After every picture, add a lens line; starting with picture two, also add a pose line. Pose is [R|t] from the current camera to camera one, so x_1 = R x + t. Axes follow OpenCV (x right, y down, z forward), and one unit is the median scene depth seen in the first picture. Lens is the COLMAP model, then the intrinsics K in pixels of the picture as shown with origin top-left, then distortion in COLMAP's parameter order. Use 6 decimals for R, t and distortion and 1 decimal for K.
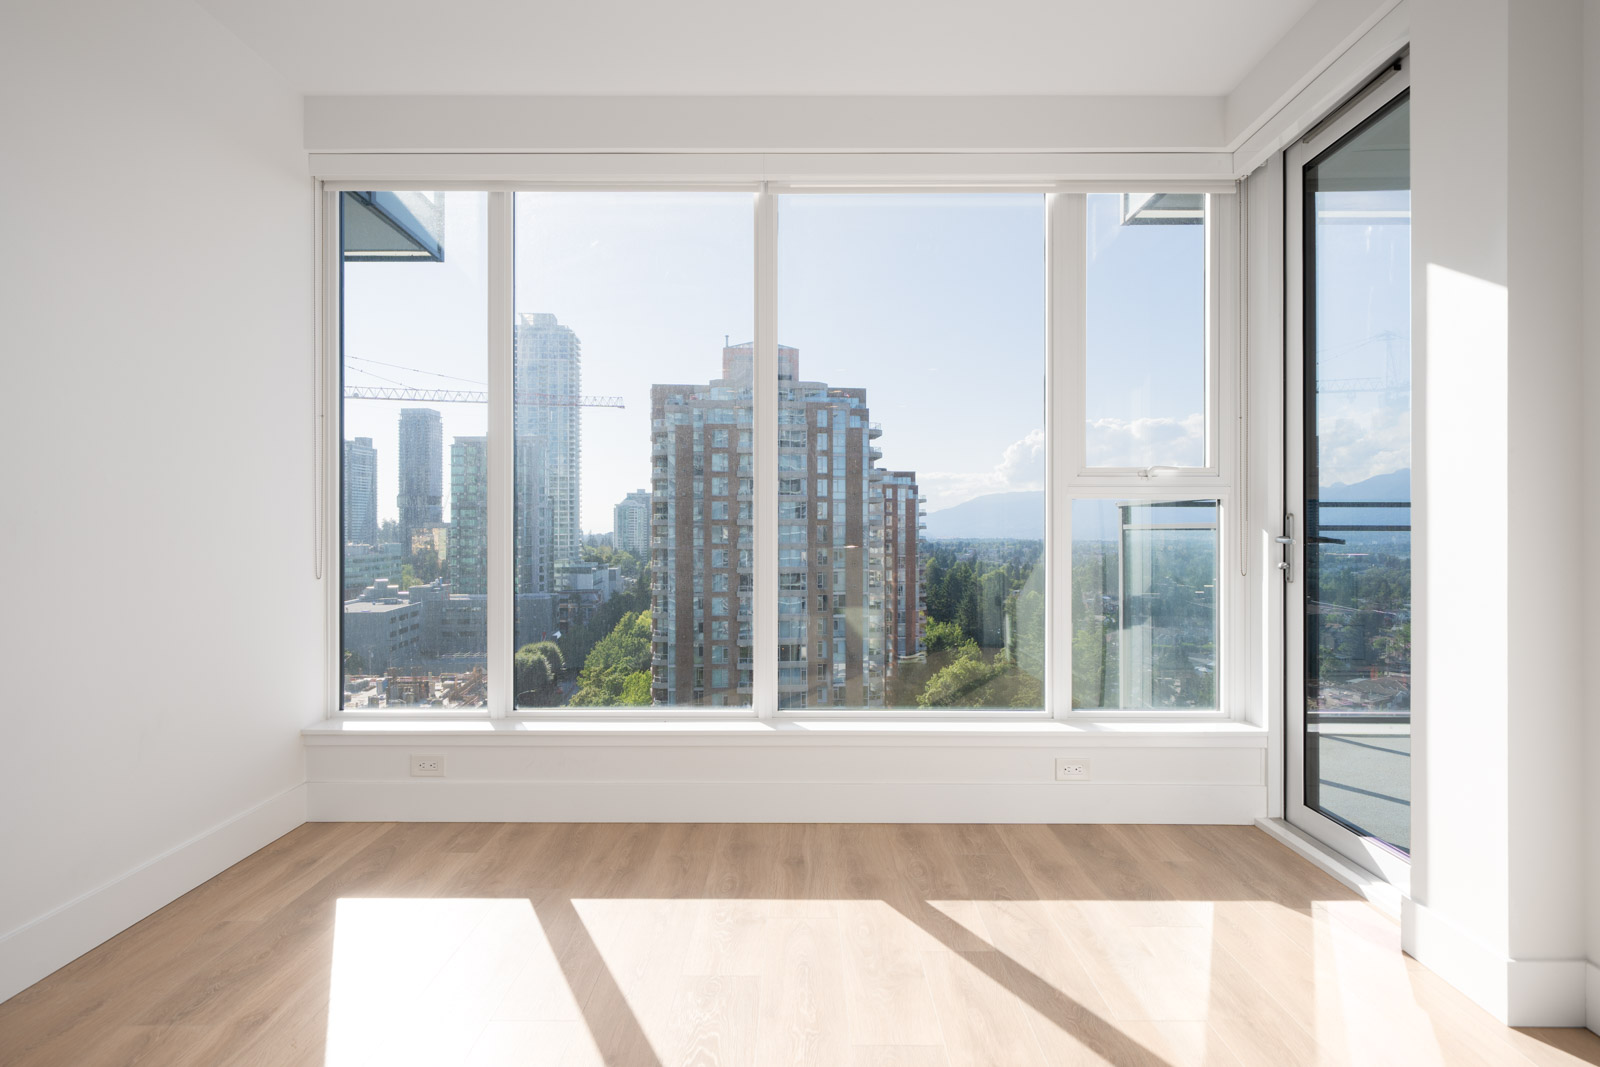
lens RADIAL K [[832.3, 0, 799.9], [0, 832.3, 526.6], [0, 0, 1]] dist [-0.000830, -0.000095]
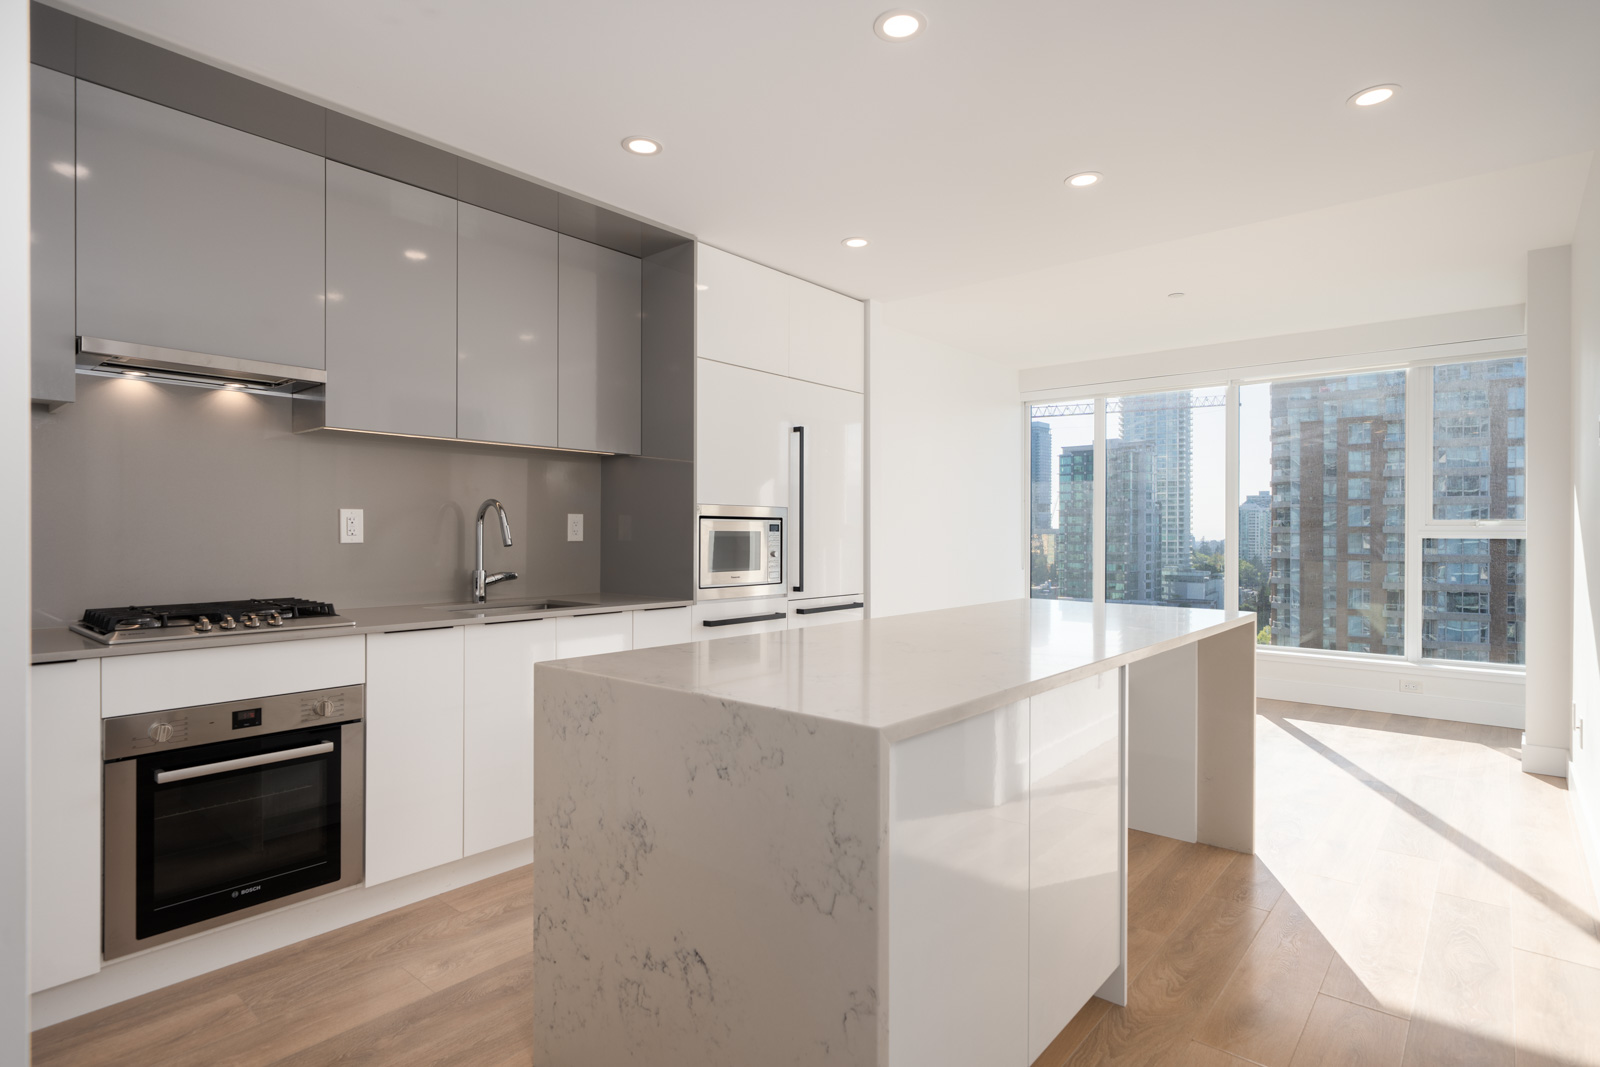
lens RADIAL K [[825.4, 0, 800.0], [0, 825.4, 533.5], [0, 0, 1]] dist [0.001549, 0.000107]
pose [[0.764322, 0.003682, -0.644824, 0.008862], [-0.002855, 0.999993, 0.002325, -0.000824], [0.644829, 0.000064, 0.764327, -0.023599]]
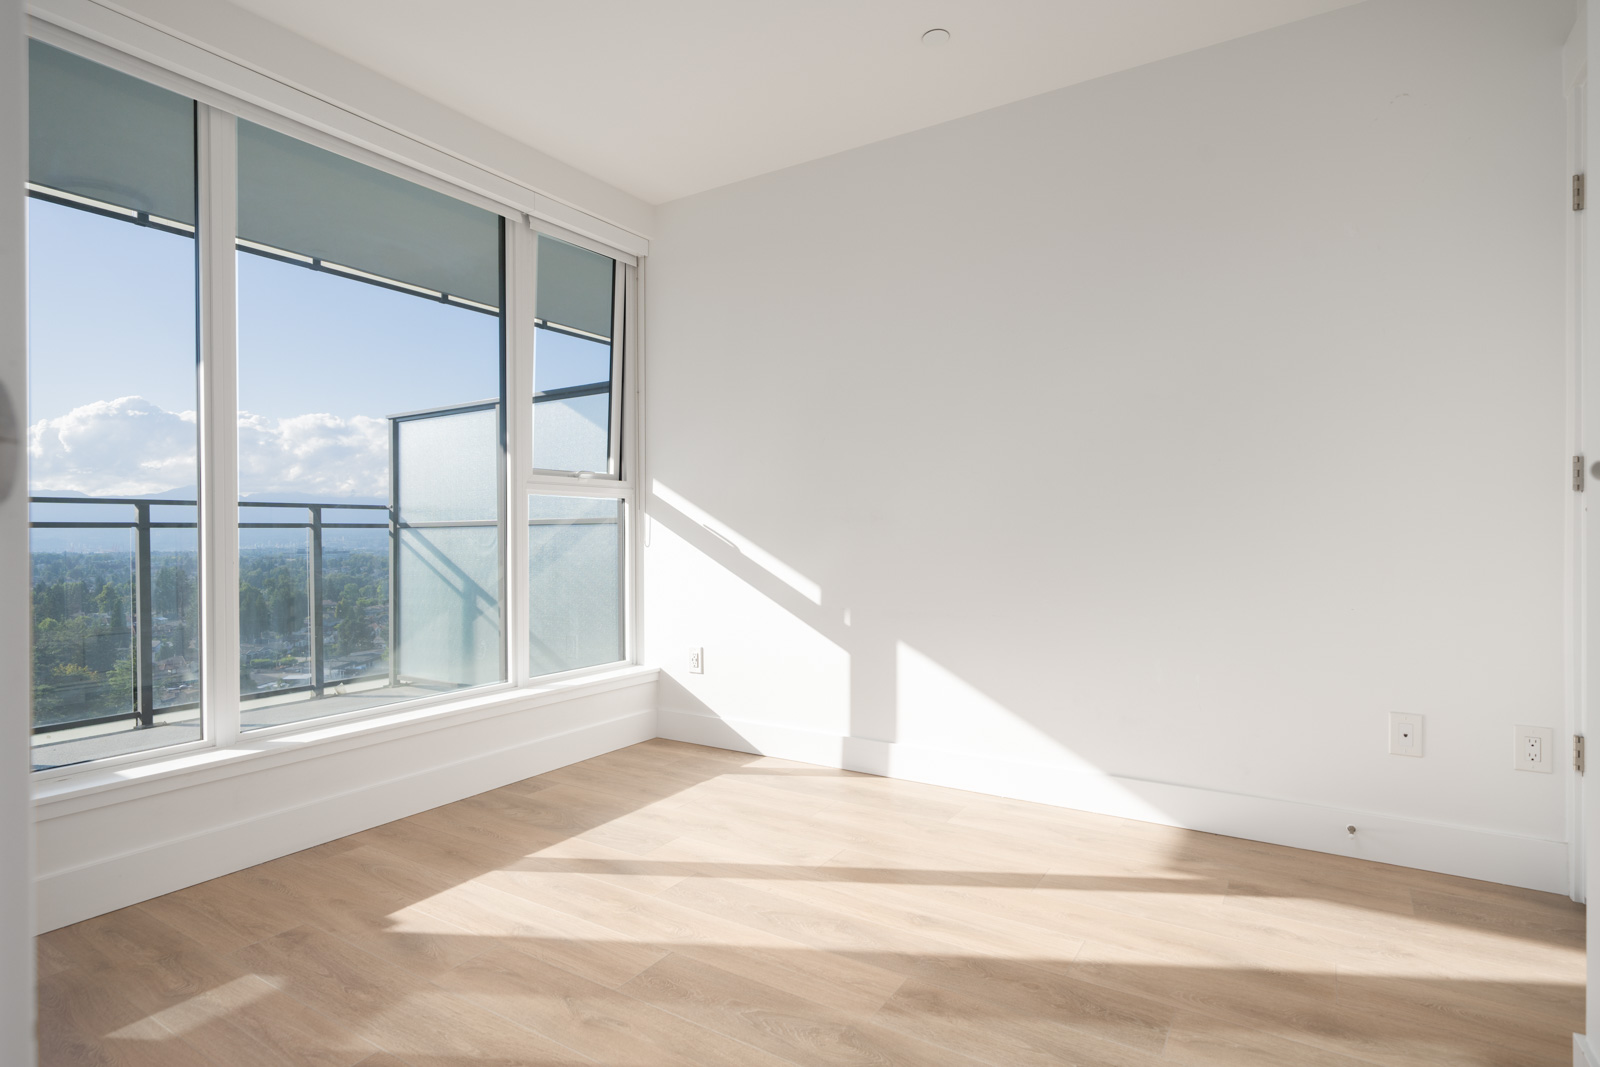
lens RADIAL K [[840.4, 0, 800.0], [0, 840.4, 533.5], [0, 0, 1]] dist [0.002061, 0.000142]
pose [[0.521300, -0.004779, 0.853360, -0.172066], [0.004294, 0.999986, 0.002977, 0.000452], [-0.853362, 0.002113, 0.521314, 0.008996]]
